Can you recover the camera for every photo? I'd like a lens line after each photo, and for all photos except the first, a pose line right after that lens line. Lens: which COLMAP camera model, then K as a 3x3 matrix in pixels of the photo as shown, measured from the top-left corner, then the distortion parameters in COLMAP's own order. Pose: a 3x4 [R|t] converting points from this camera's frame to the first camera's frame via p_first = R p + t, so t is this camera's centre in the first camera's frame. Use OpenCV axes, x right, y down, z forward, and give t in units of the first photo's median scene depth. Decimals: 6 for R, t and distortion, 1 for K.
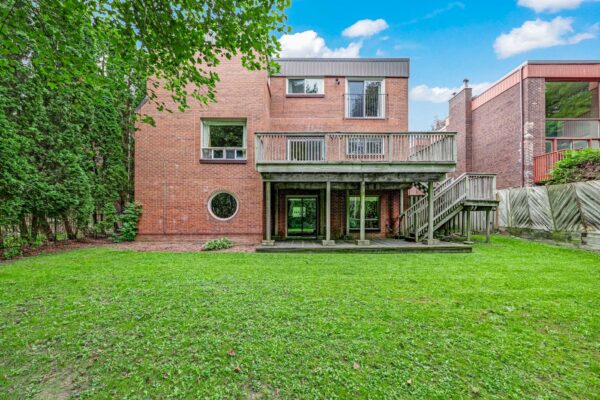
lens RADIAL K [[242.0, 0, 296.9], [0, 242.0, 215.3], [0, 0, 1]] dist [-0.007330, 0.000085]
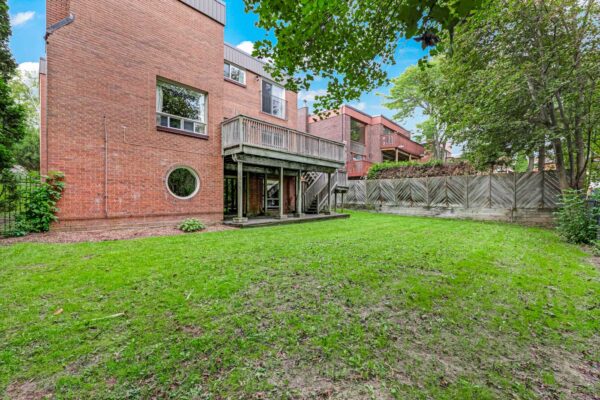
lens RADIAL K [[254.6, 0, 278.3], [0, 254.6, 198.8], [0, 0, 1]] dist [-0.001868, -0.000085]
pose [[0.708475, 0.000579, 0.705736, -0.719143], [-0.000850, 1.000000, 0.000032, 0.019475], [-0.705735, -0.000623, 0.708475, 0.087542]]
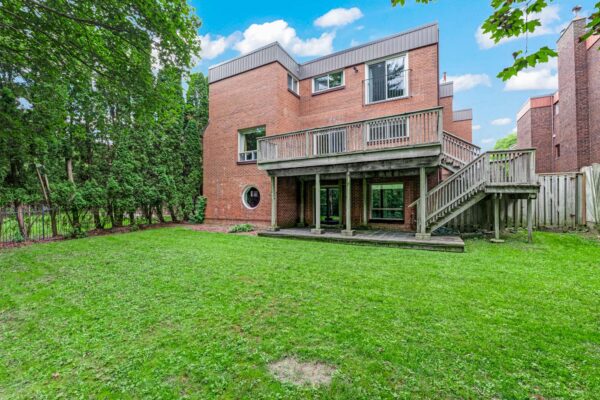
lens RADIAL K [[250.5, 0, 300.0], [0, 250.5, 200.0], [0, 0, 1]] dist [-0.010759, -0.000106]
pose [[0.870814, -0.010253, -0.491506, 0.548508], [0.005673, 0.999926, -0.010807, -0.012064], [0.491580, 0.006623, 0.870807, -0.001178]]
